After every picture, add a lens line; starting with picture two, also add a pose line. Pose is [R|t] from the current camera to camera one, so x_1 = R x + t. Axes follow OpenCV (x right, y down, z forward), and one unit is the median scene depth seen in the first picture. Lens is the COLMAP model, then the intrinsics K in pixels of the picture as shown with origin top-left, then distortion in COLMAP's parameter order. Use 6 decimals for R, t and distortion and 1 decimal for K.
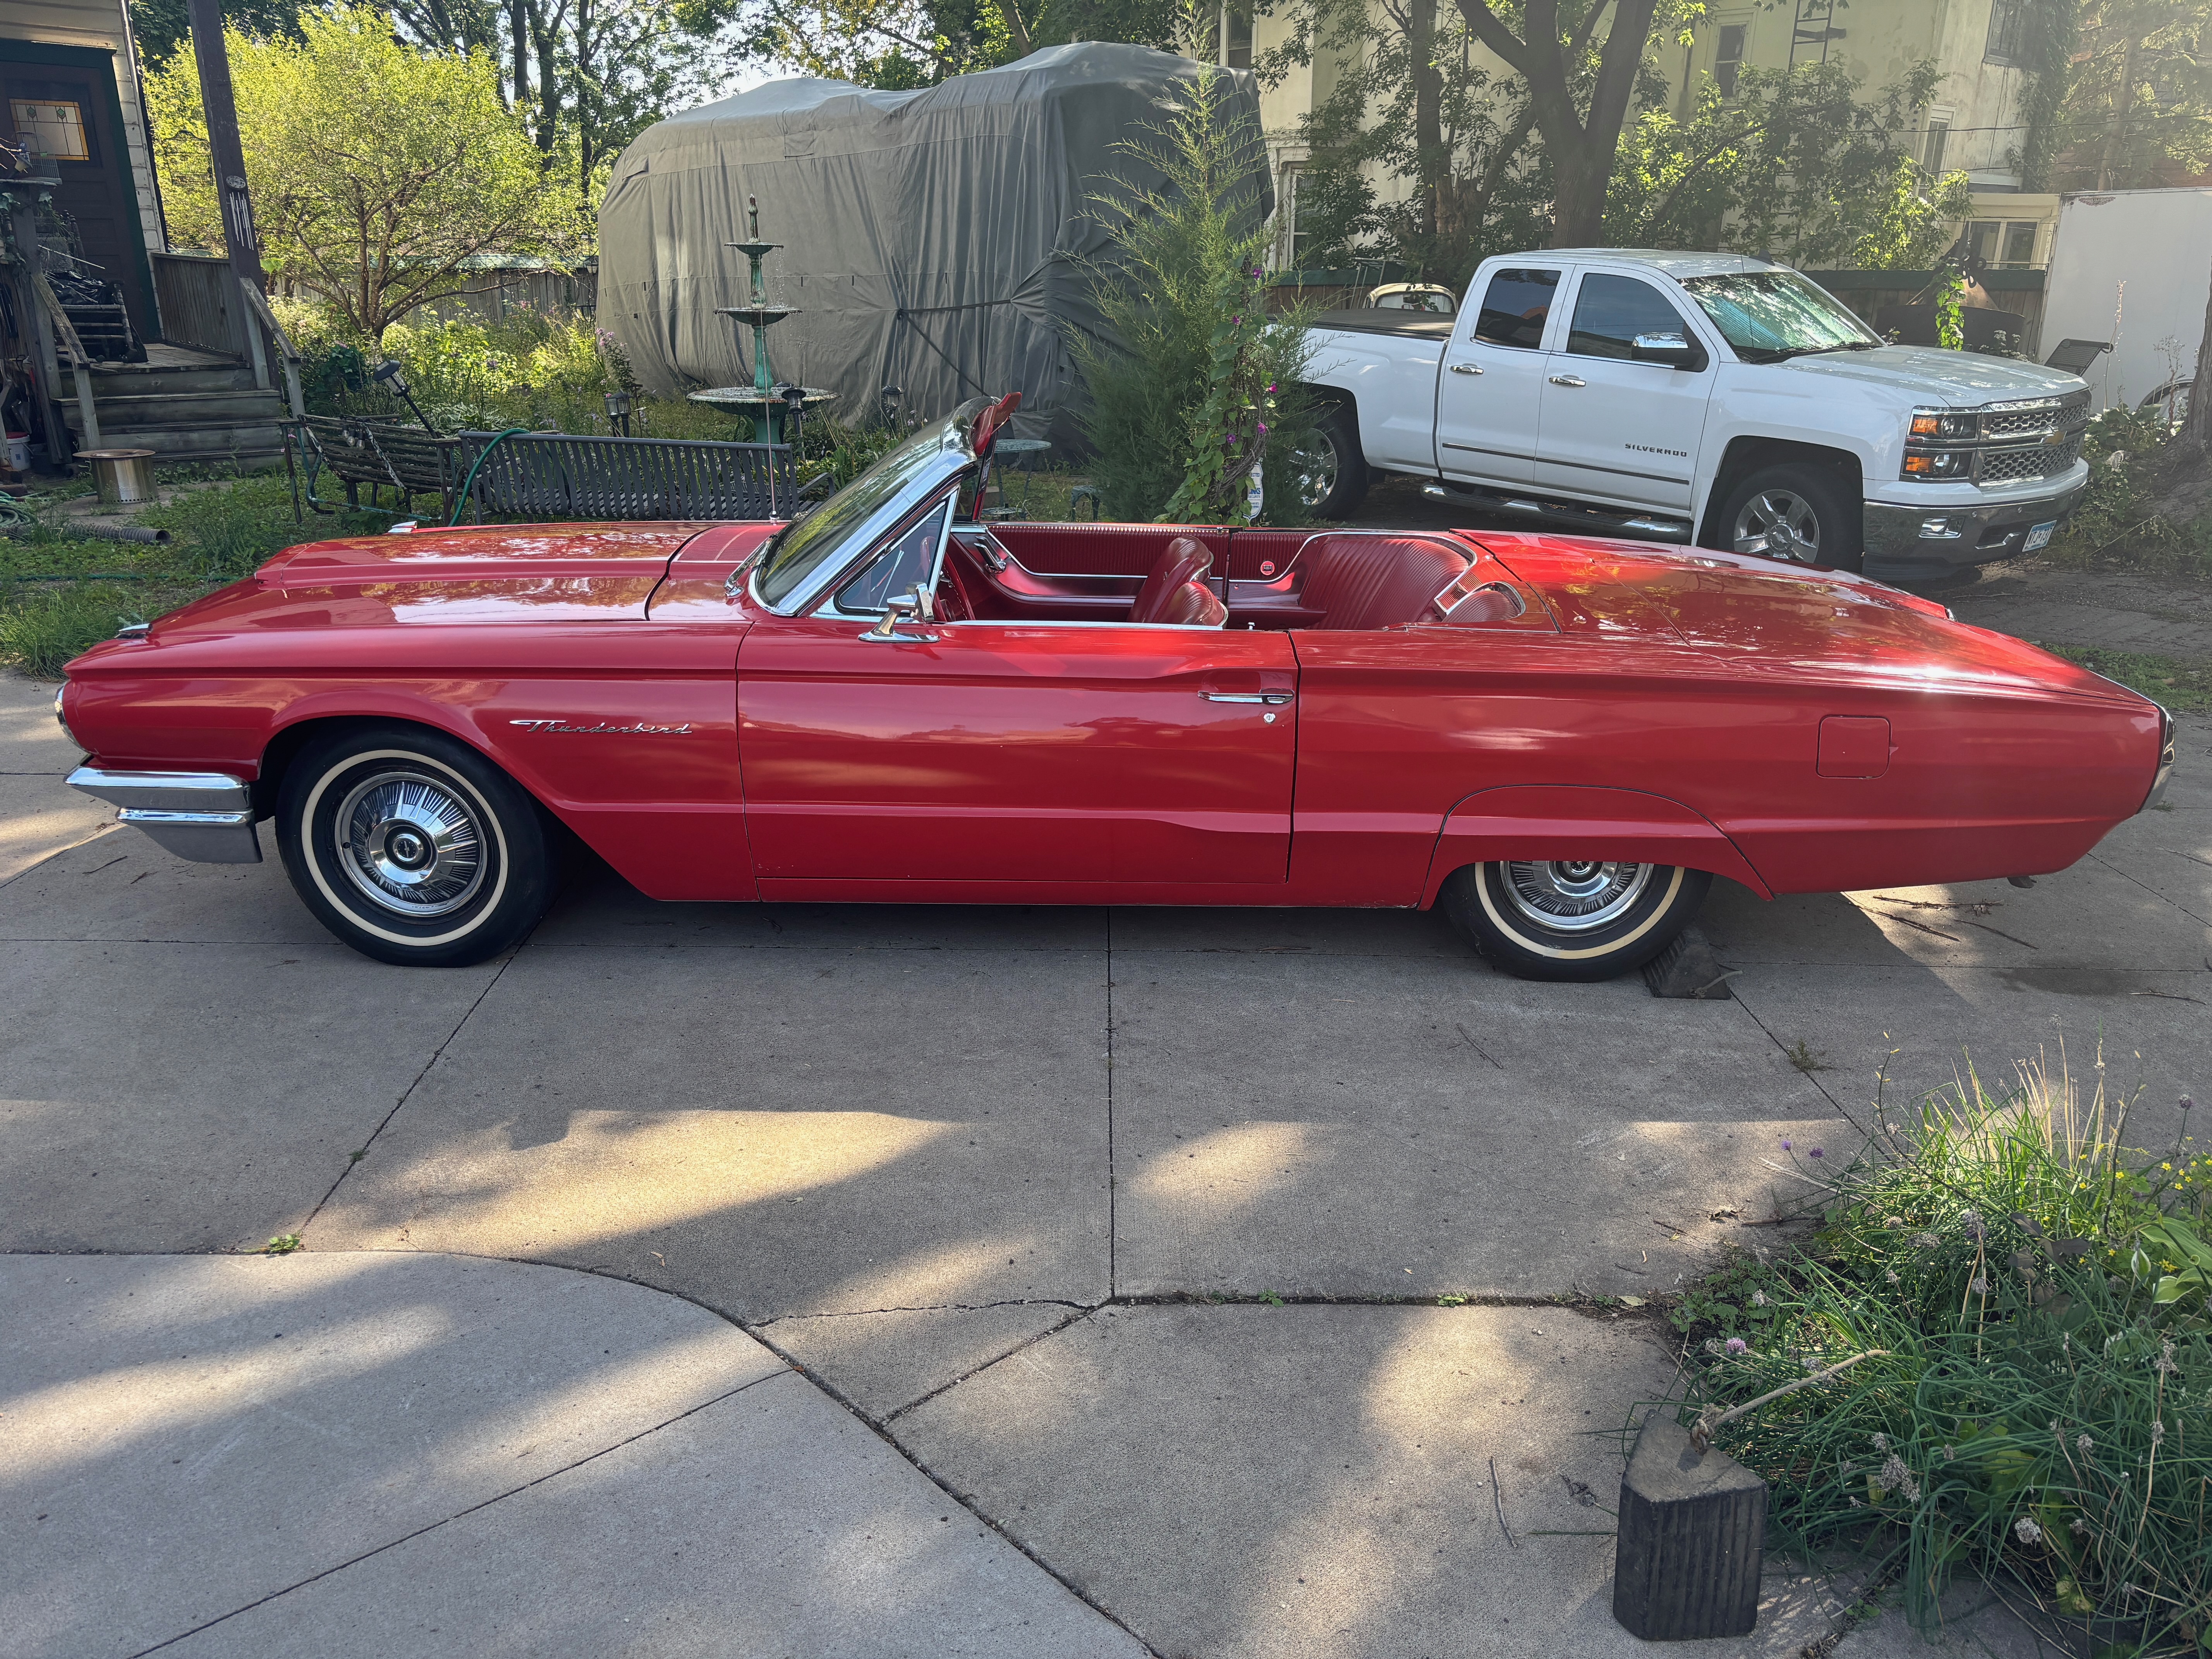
lens RADIAL K [[1672.8, 0, 1119.3], [0, 1672.8, 826.6], [0, 0, 1]] dist [0.057063, -0.050795]
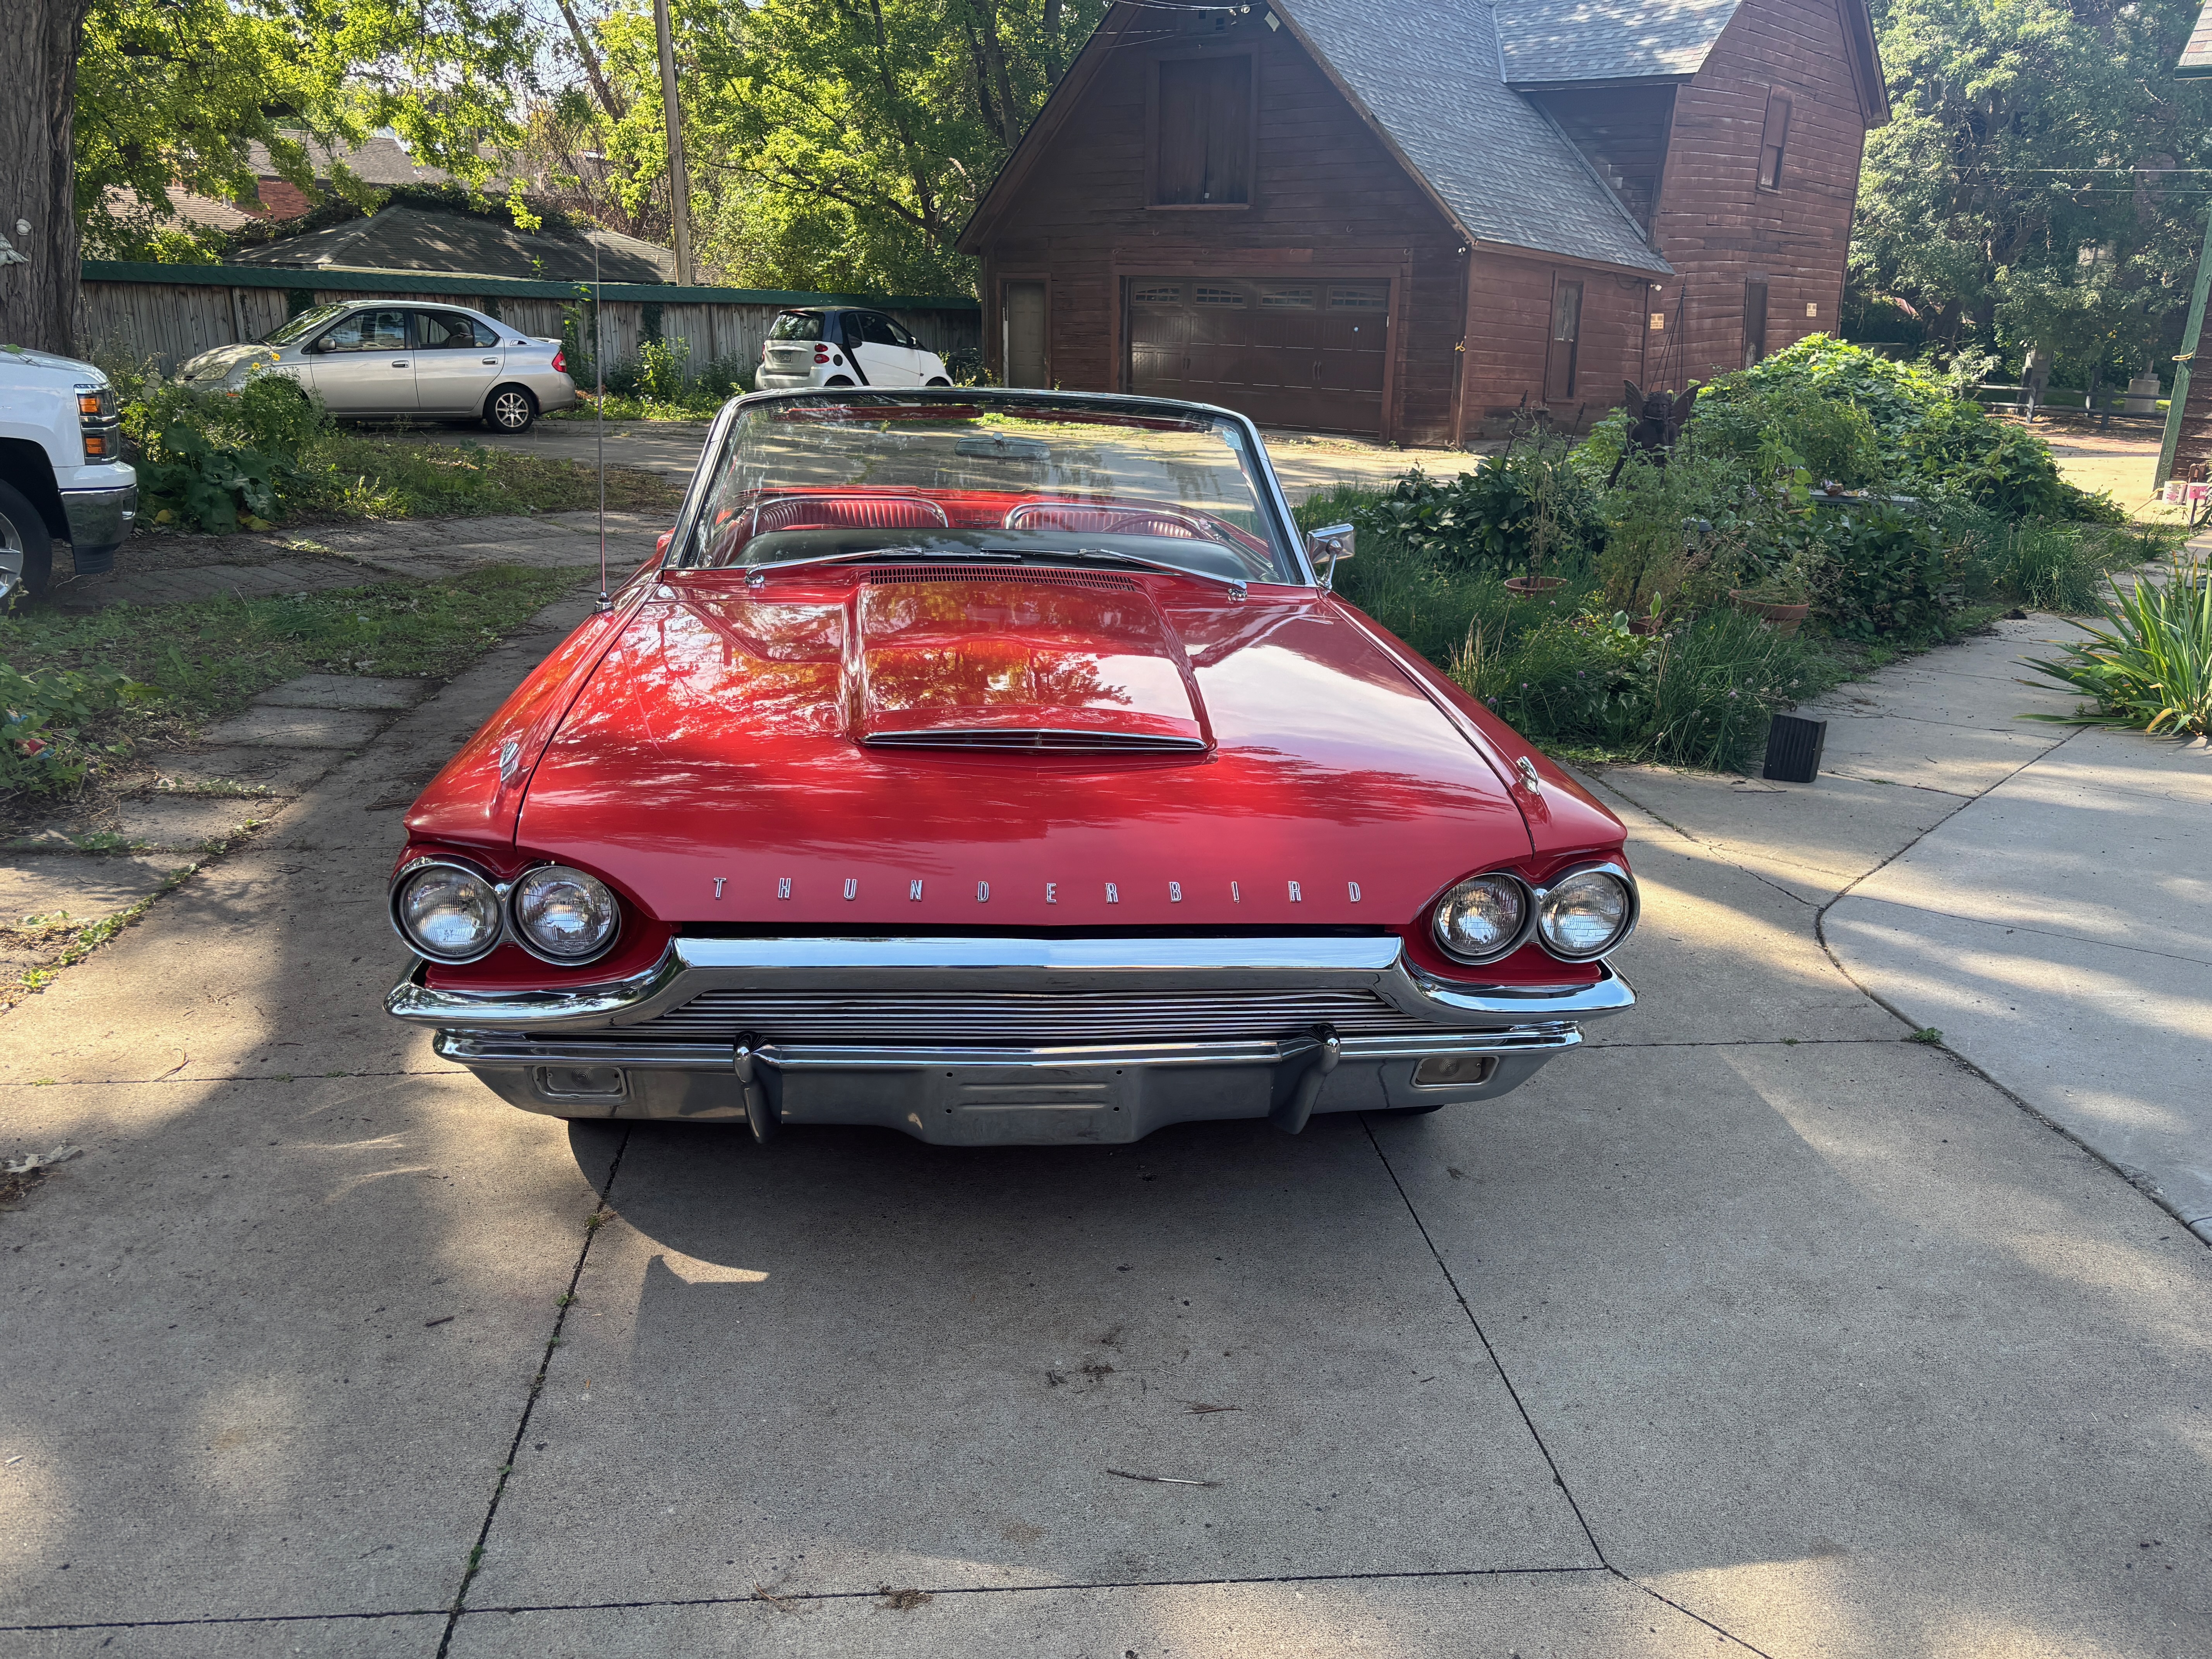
lens RADIAL K [[1628.5, 0, 1092.7], [0, 1628.5, 845.9], [0, 0, 1]] dist [0.057986, -0.060322]
pose [[-0.087840, -0.318745, 0.943761, -0.942452], [0.284188, 0.900031, 0.330426, -0.284445], [-0.954736, 0.297230, 0.011525, 0.930301]]
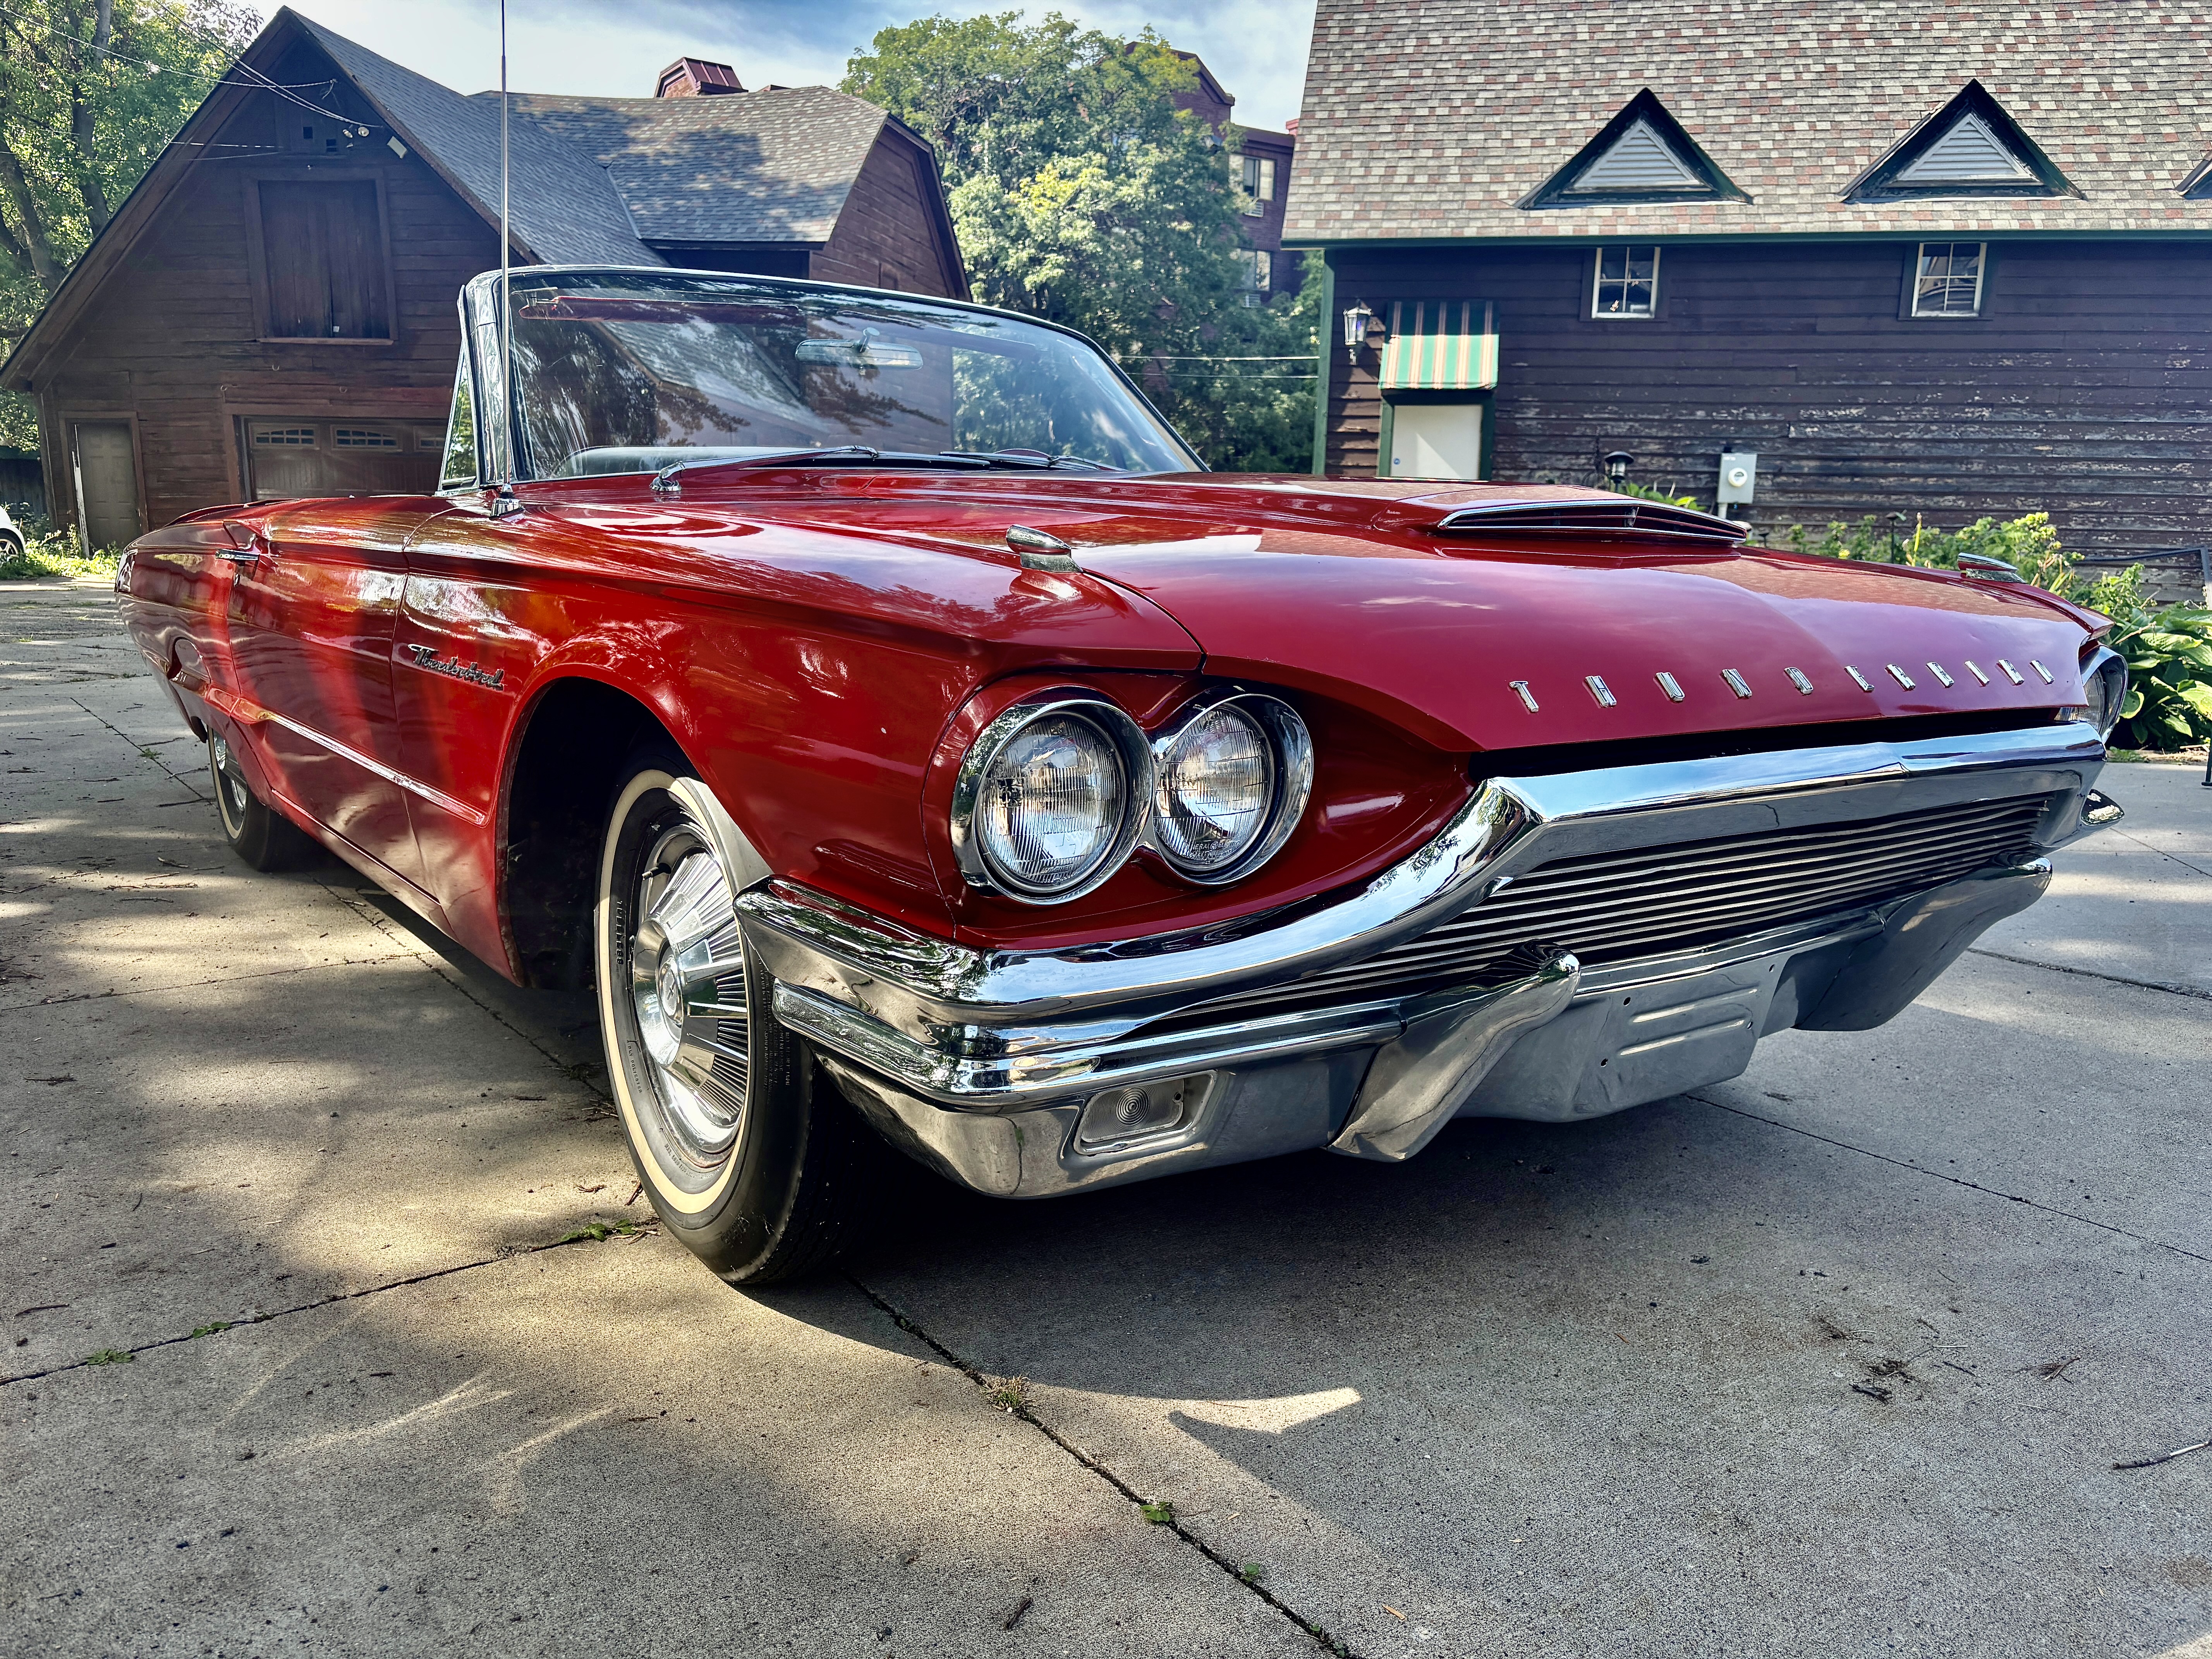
lens RADIAL K [[1628.5, 0, 1092.7], [0, 1628.5, 845.9], [0, 0, 1]] dist [0.057986, -0.060322]
pose [[-0.580003, -0.181376, 0.794166, -0.691649], [0.231486, 0.898011, 0.374154, -0.251564], [-0.781032, 0.400848, -0.478863, 1.235819]]
